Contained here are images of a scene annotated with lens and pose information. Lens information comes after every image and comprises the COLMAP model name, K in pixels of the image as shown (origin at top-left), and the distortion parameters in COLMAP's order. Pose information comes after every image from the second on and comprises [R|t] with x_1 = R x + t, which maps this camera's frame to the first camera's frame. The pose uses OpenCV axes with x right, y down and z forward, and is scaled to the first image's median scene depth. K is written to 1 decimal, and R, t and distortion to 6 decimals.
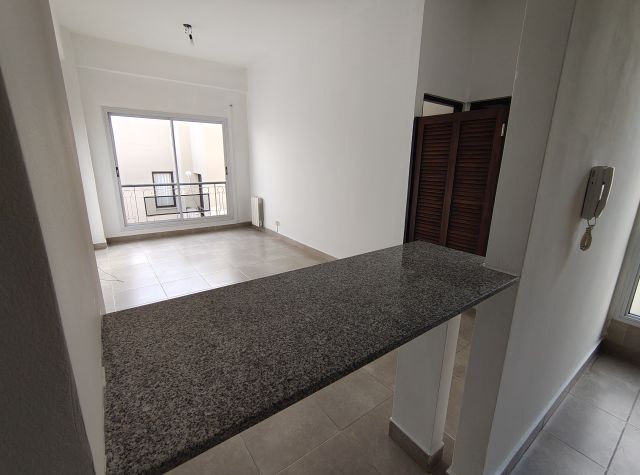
lens RADIAL K [[295.3, 0, 318.3], [0, 295.3, 237.1], [0, 0, 1]] dist [0.013496, 0.001958]
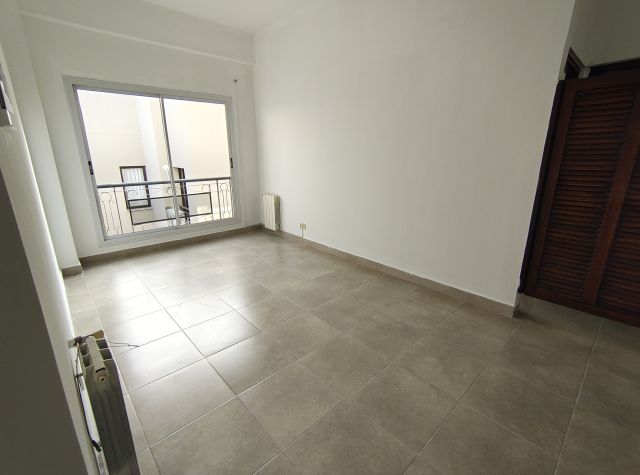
lens RADIAL K [[295.3, 0, 318.7], [0, 295.3, 233.7], [0, 0, 1]] dist [0.013496, 0.001958]
pose [[0.993130, -0.046454, 0.107401, -0.182662], [0.044520, 0.998802, 0.020329, -0.041608], [-0.108216, -0.015408, 0.994008, 0.184305]]
